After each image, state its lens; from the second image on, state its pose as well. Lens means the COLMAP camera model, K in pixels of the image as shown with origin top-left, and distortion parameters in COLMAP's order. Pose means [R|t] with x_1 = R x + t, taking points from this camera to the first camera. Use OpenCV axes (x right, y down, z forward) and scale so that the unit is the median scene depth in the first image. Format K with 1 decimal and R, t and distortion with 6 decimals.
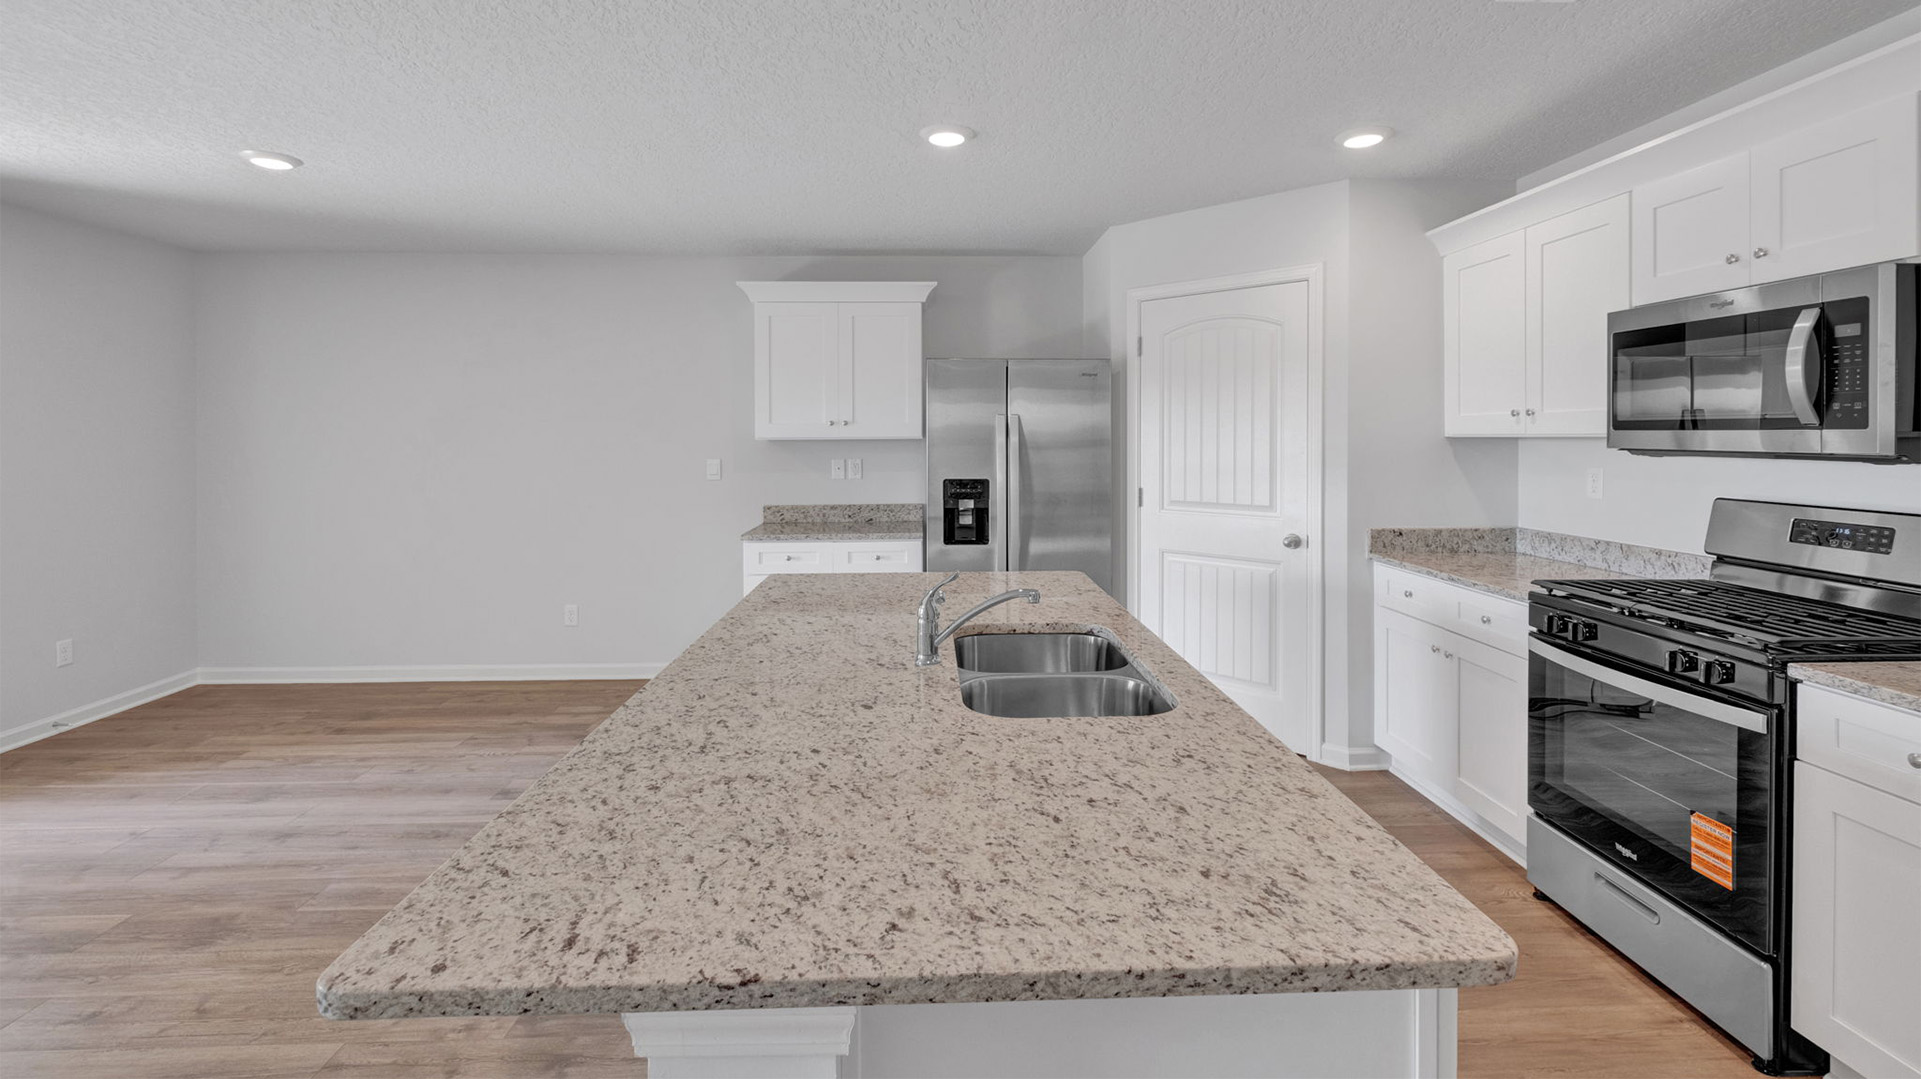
lens RADIAL K [[863.6, 0, 954.2], [0, 863.6, 434.4], [0, 0, 1]] dist [0.007977, -0.005889]
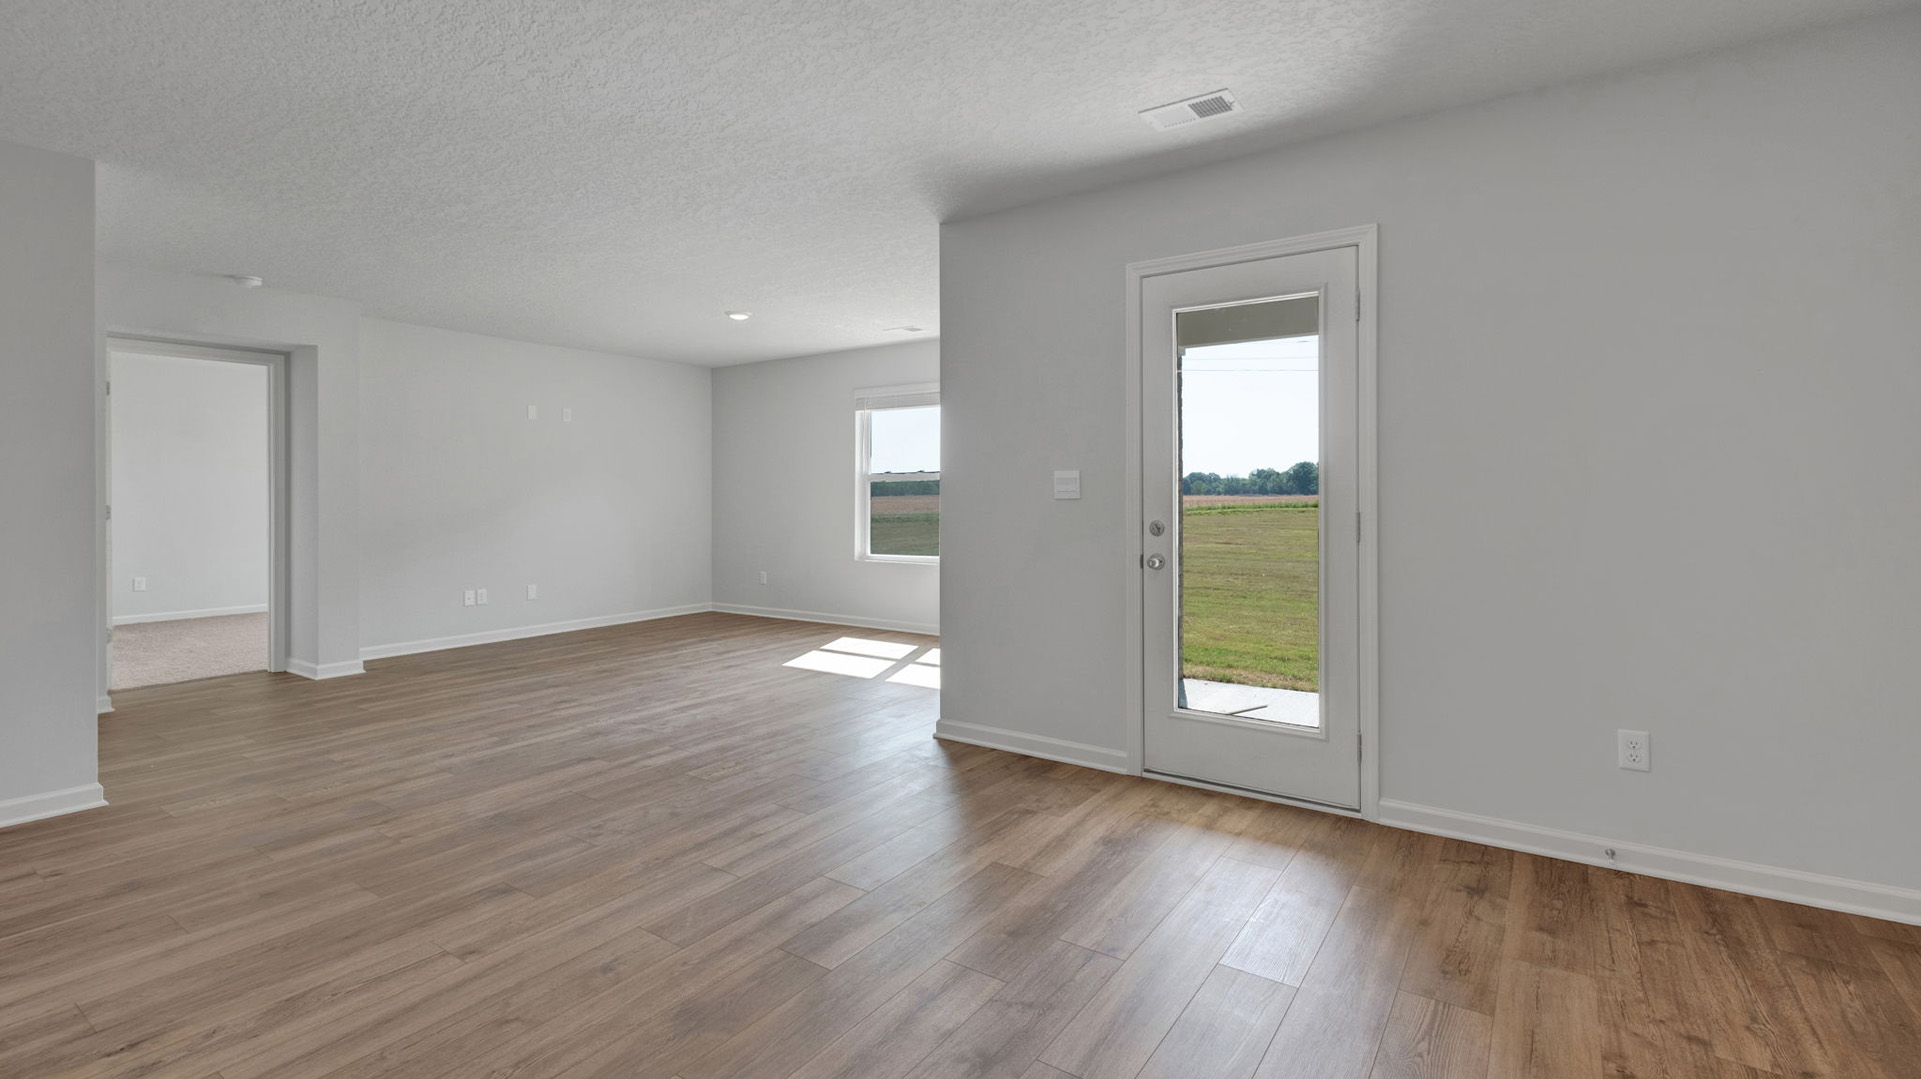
lens RADIAL K [[863.6, 0, 953.9], [0, 863.6, 493.7], [0, 0, 1]] dist [0.007977, -0.005889]
pose [[-0.595209, 0.005170, -0.803554, -0.251292], [0.008870, 0.999961, -0.000137, 0.068533], [0.803522, -0.007209, -0.595231, 1.134920]]
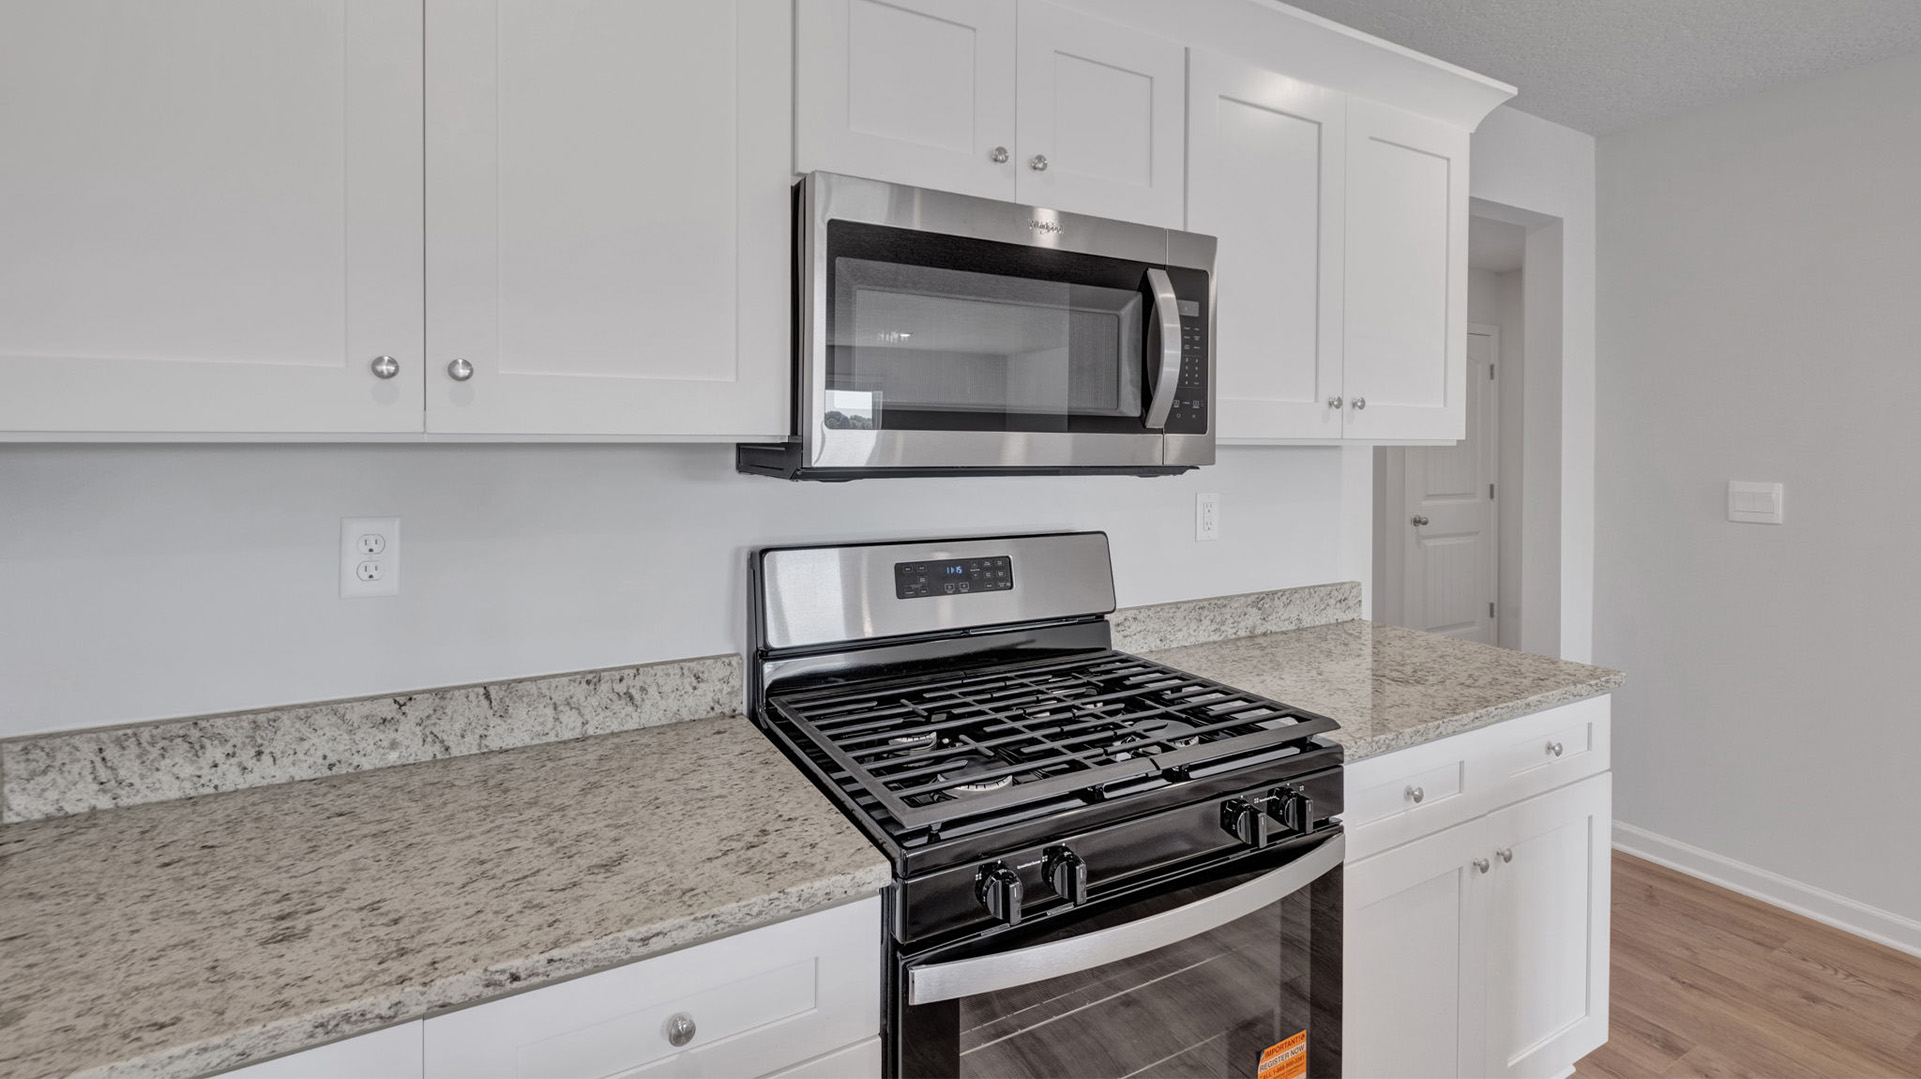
lens RADIAL K [[863.6, 0, 978.8], [0, 863.6, 447.6], [0, 0, 1]] dist [0.007977, -0.005889]
pose [[-0.457094, -0.012051, 0.889337, 0.229160], [-0.008760, 0.999921, 0.009047, 0.000491], [-0.889375, -0.003655, -0.457163, 0.828771]]
